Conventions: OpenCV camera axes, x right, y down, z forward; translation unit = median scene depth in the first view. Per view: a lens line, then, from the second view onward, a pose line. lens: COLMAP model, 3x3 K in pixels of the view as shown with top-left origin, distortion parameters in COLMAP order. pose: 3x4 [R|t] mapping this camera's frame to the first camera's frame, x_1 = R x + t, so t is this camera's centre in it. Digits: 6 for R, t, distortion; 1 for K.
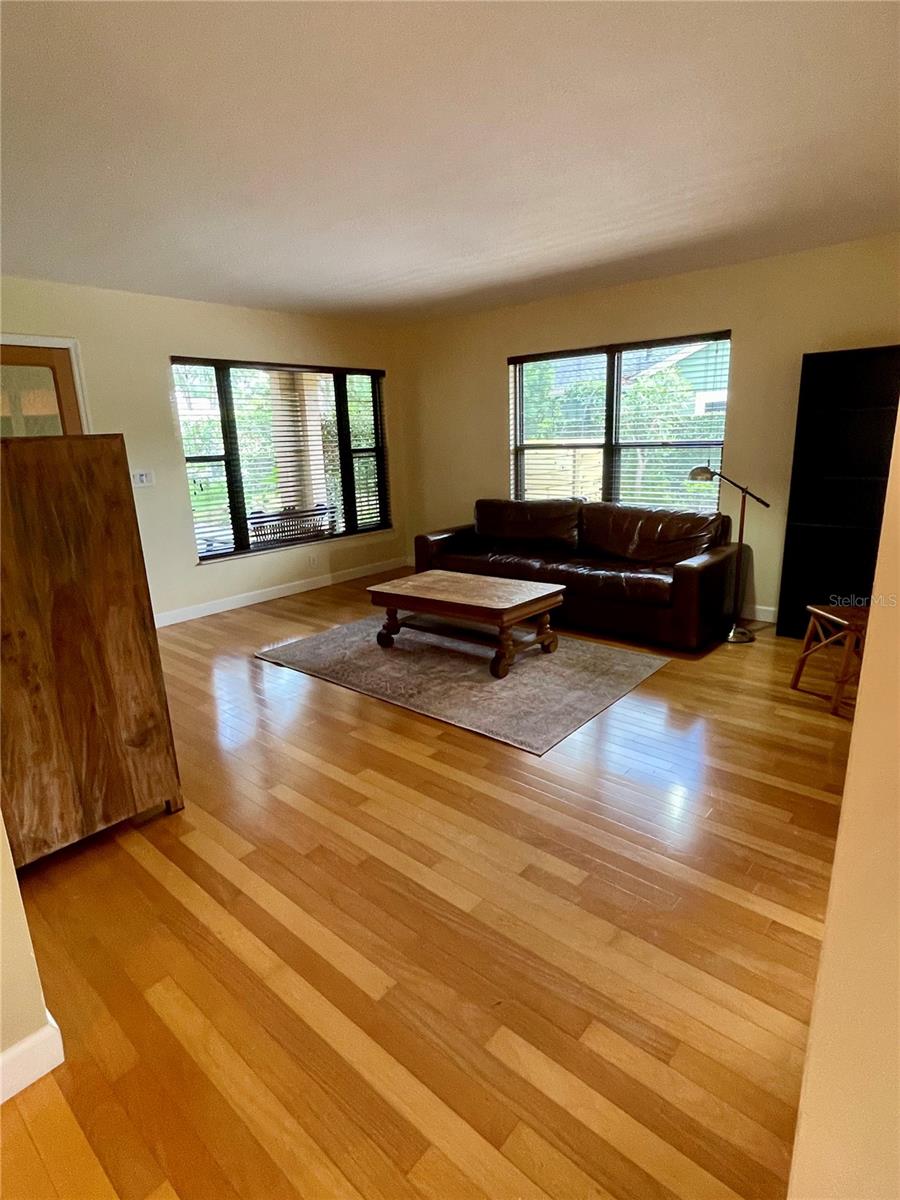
lens RADIAL K [[628.7, 0, 445.7], [0, 628.7, 593.3], [0, 0, 1]] dist [-0.000654, -0.000420]
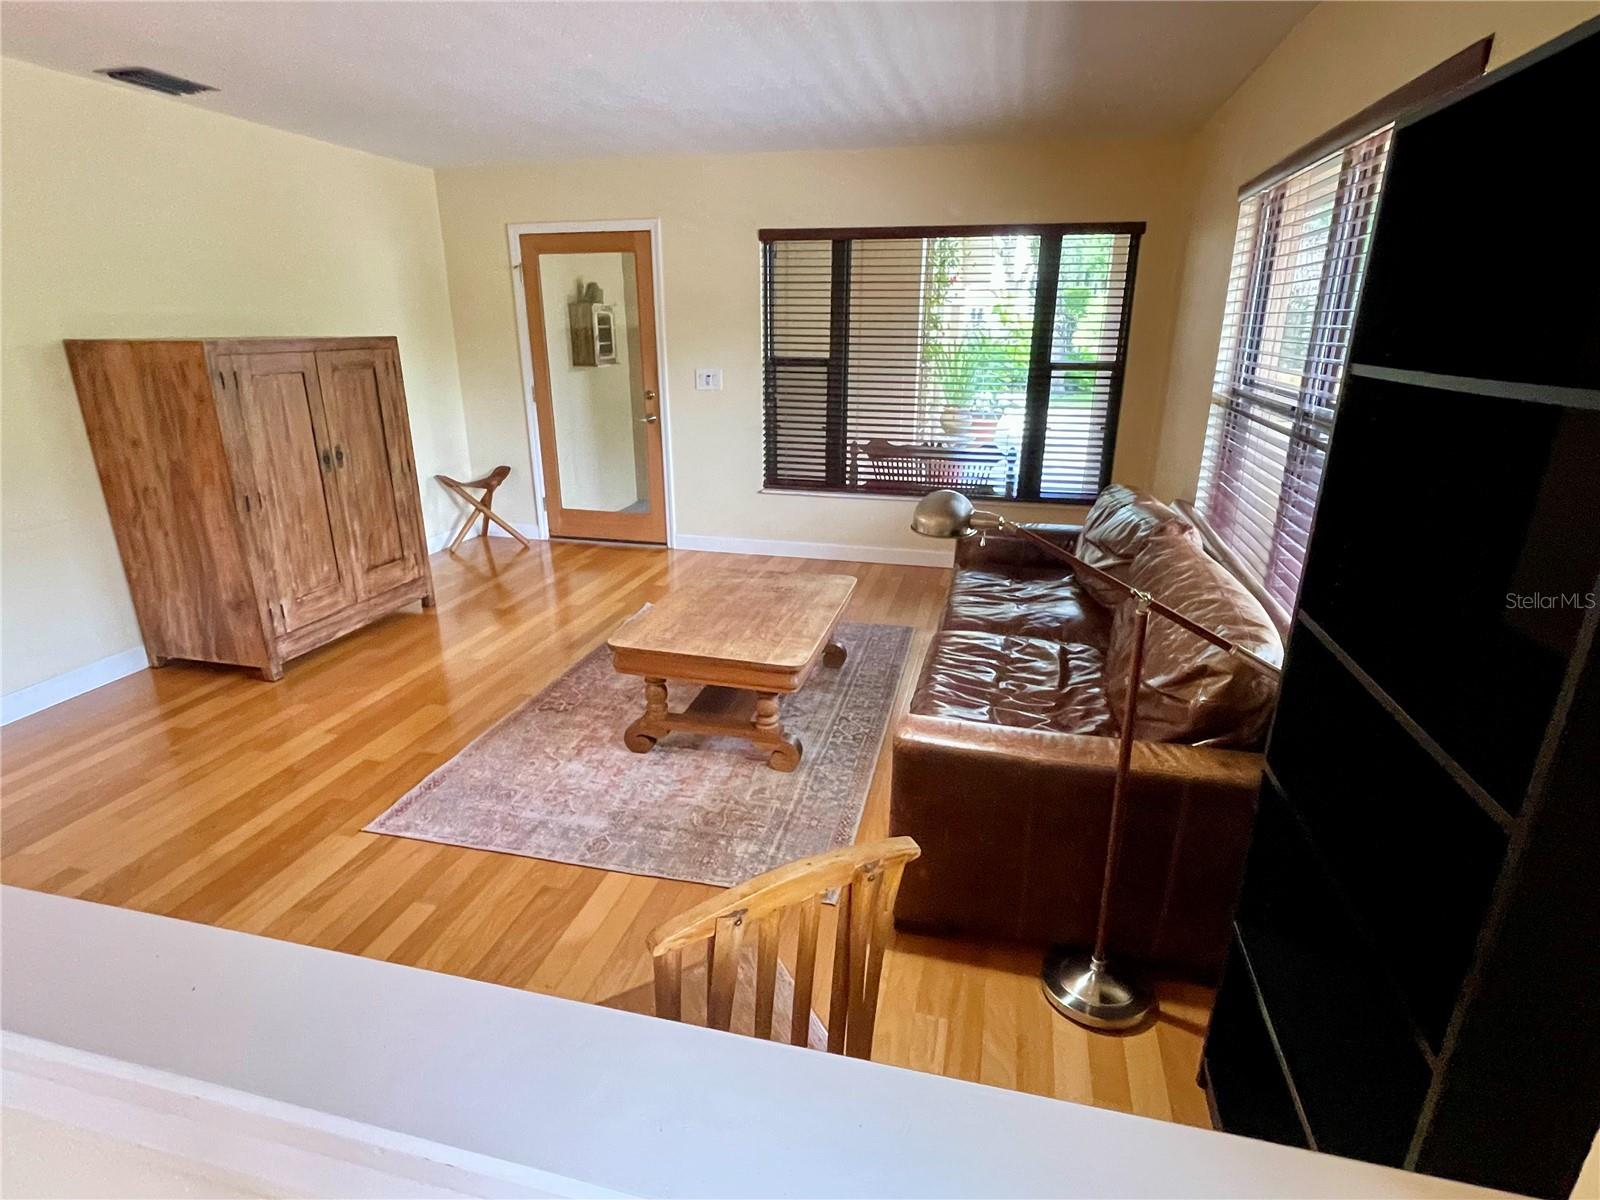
lens RADIAL K [[838.3, 0, 800.0], [0, 838.3, 600.0], [0, 0, 1]] dist [-0.000654, -0.000420]
pose [[0.462196, 0.313337, -0.829575, 1.212101], [-0.236875, 0.945126, 0.225007, -0.353830], [0.854556, 0.092508, 0.511054, 1.031497]]
